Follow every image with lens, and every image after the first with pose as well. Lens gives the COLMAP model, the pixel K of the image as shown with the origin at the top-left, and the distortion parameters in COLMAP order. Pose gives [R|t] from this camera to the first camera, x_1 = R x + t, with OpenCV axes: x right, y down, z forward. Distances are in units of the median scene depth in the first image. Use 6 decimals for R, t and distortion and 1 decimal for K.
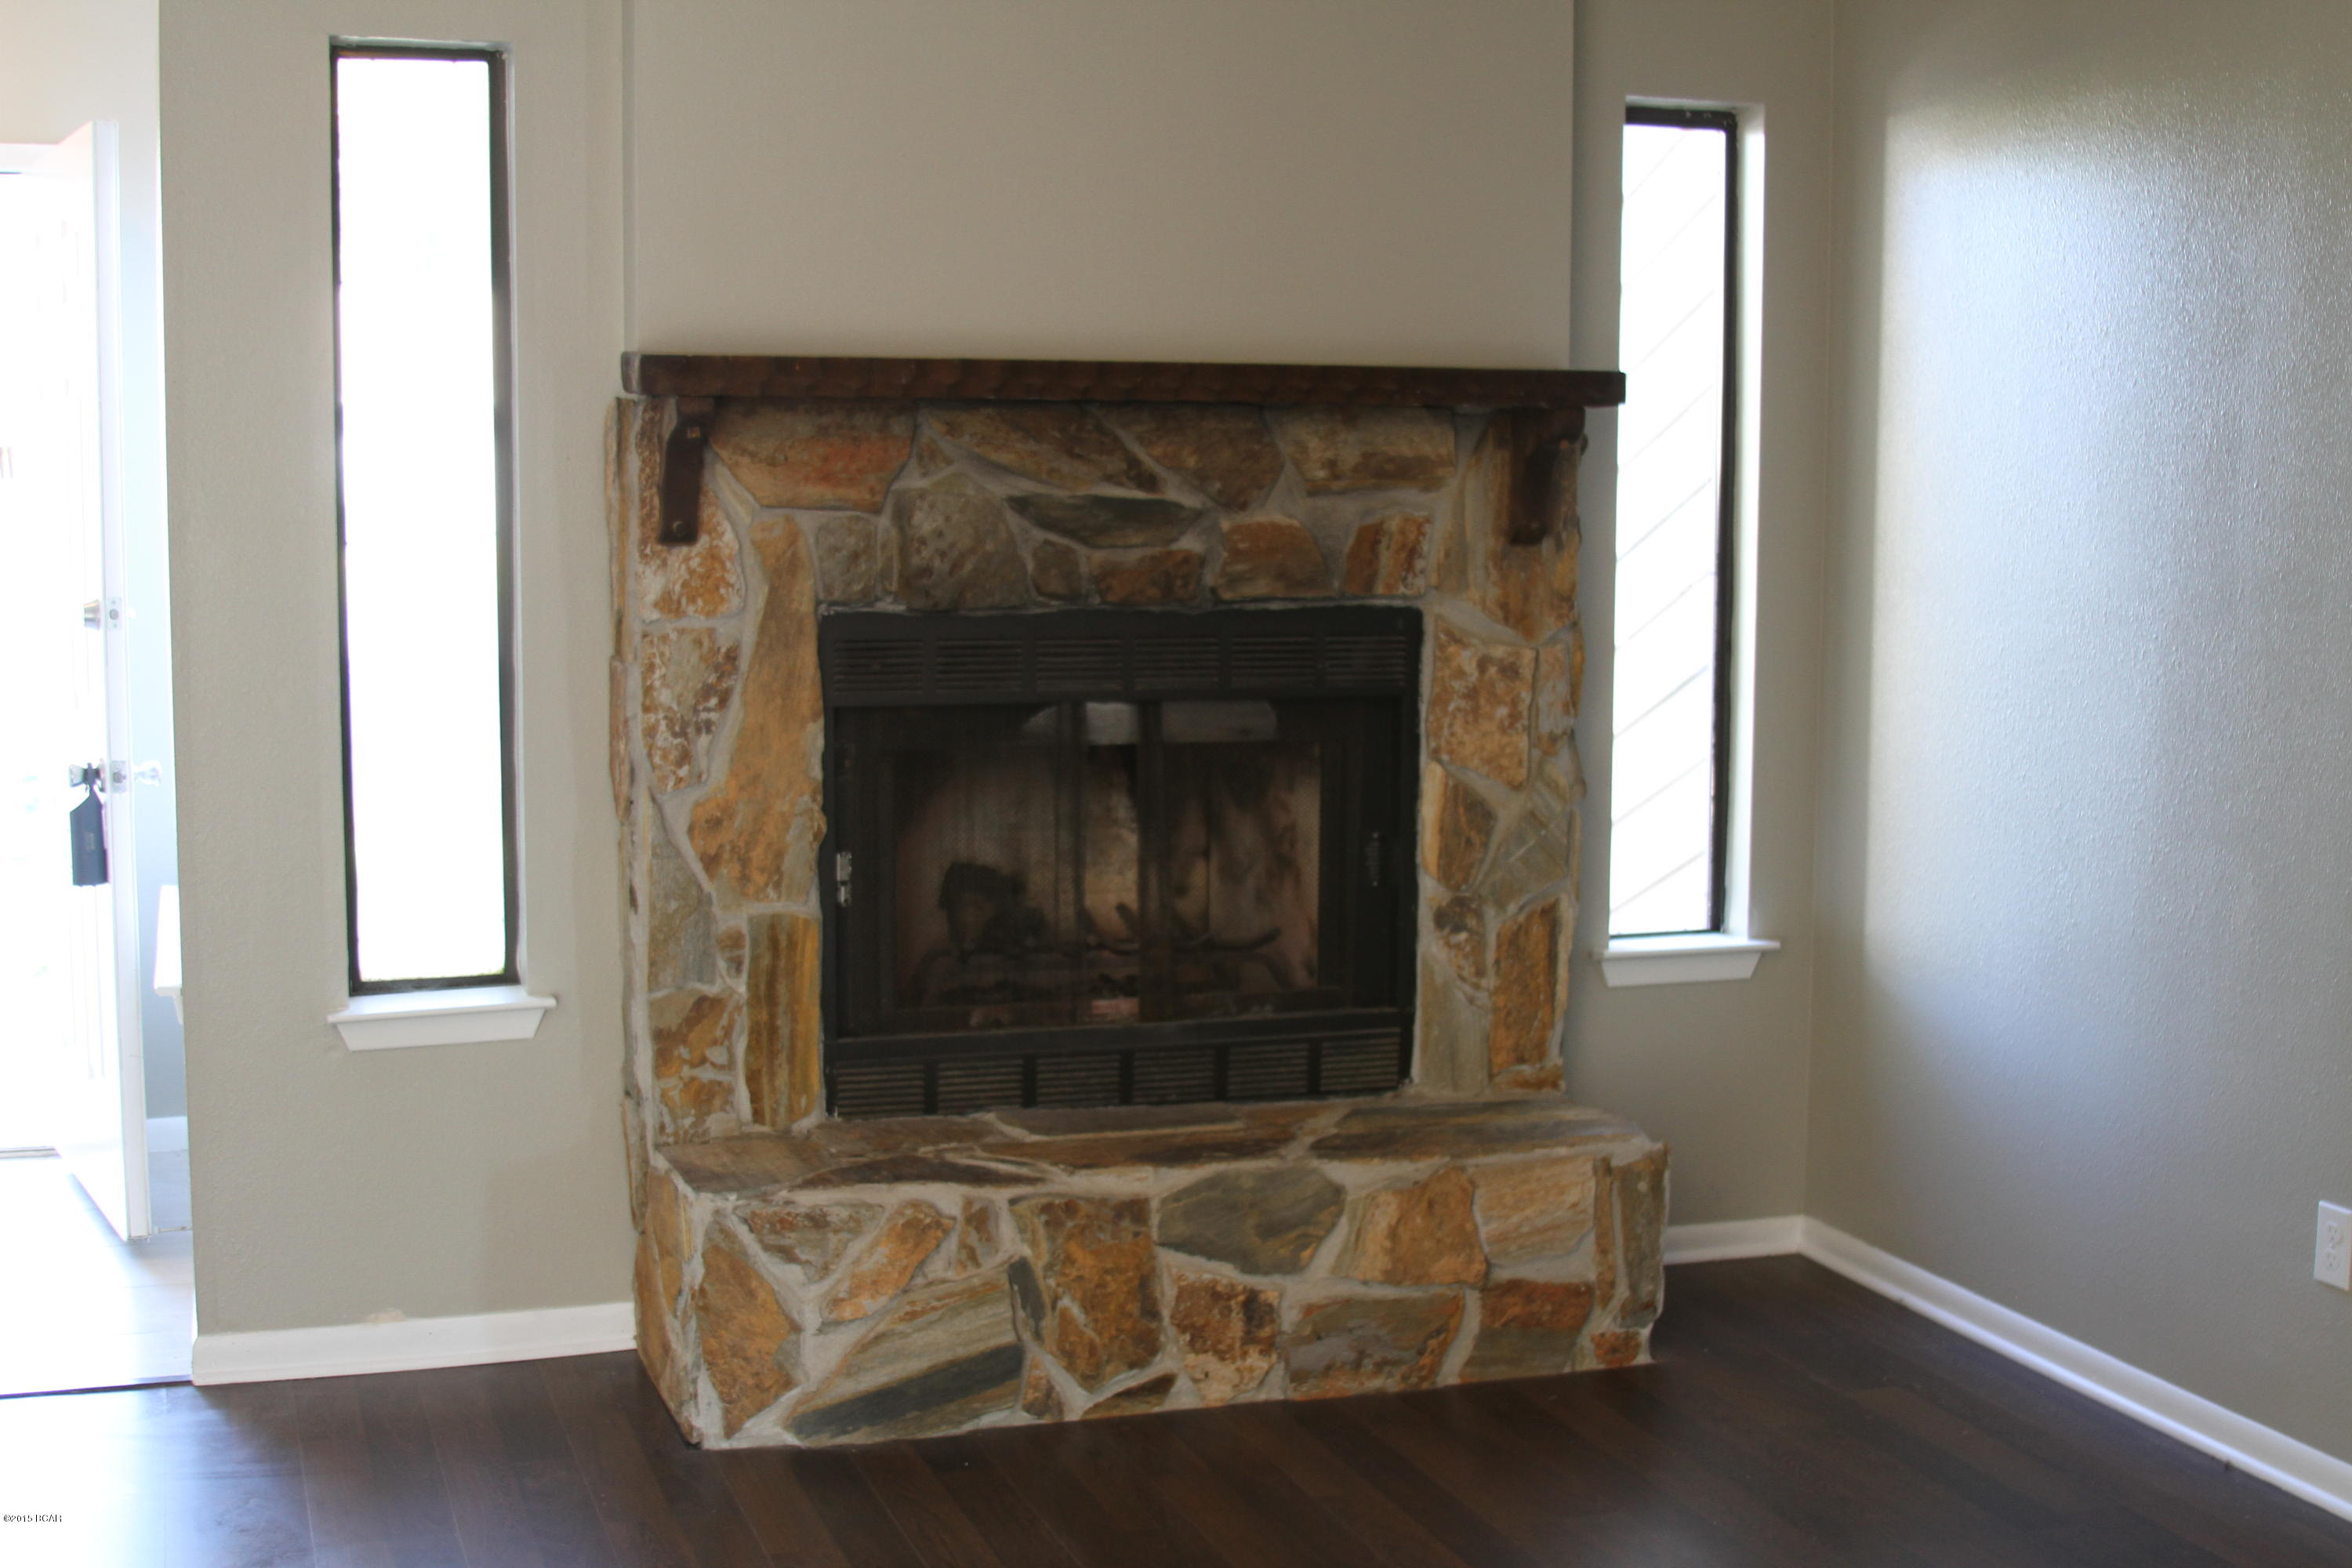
lens RADIAL K [[3018.5, 0, 1181.0], [0, 3018.5, 864.6], [0, 0, 1]] dist [-0.147333, 0.027068]
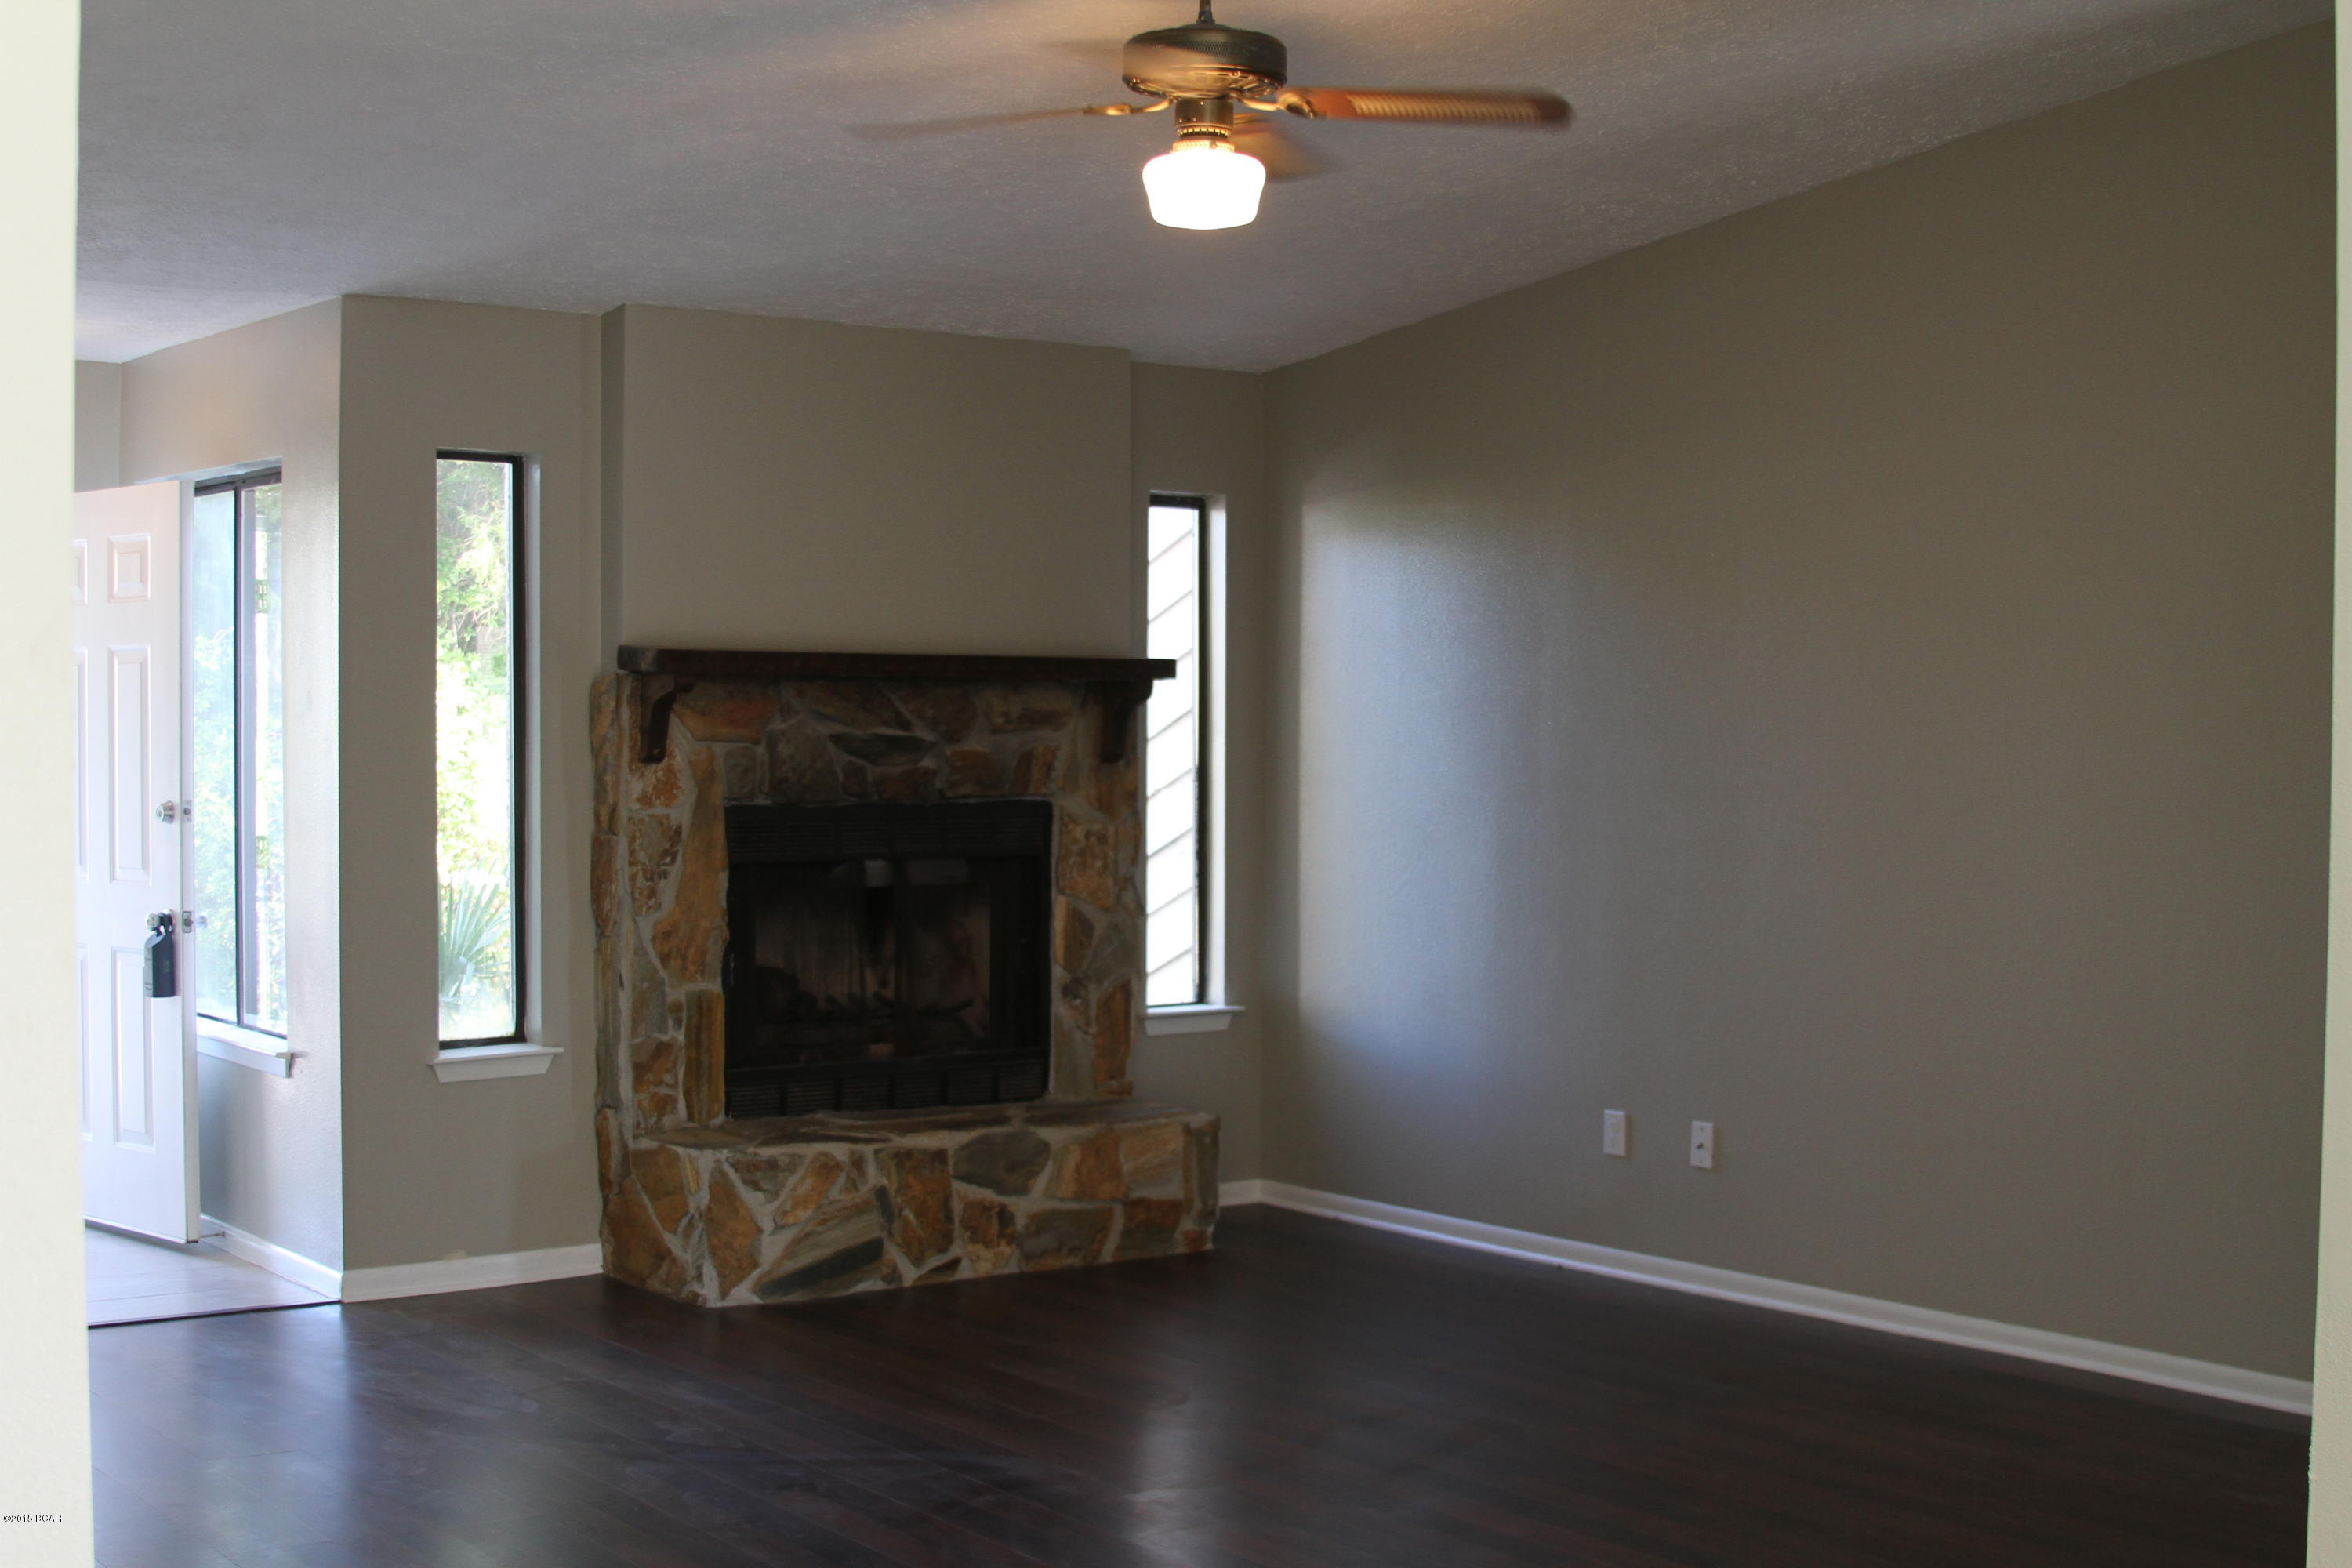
lens RADIAL K [[3018.5, 0, 1181.0], [0, 3018.5, 864.6], [0, 0, 1]] dist [-0.147333, 0.027068]
pose [[0.947832, -0.014254, 0.318451, -0.403257], [0.039491, 0.996555, -0.072932, 0.076950], [-0.316315, 0.081704, 0.945129, -0.615630]]
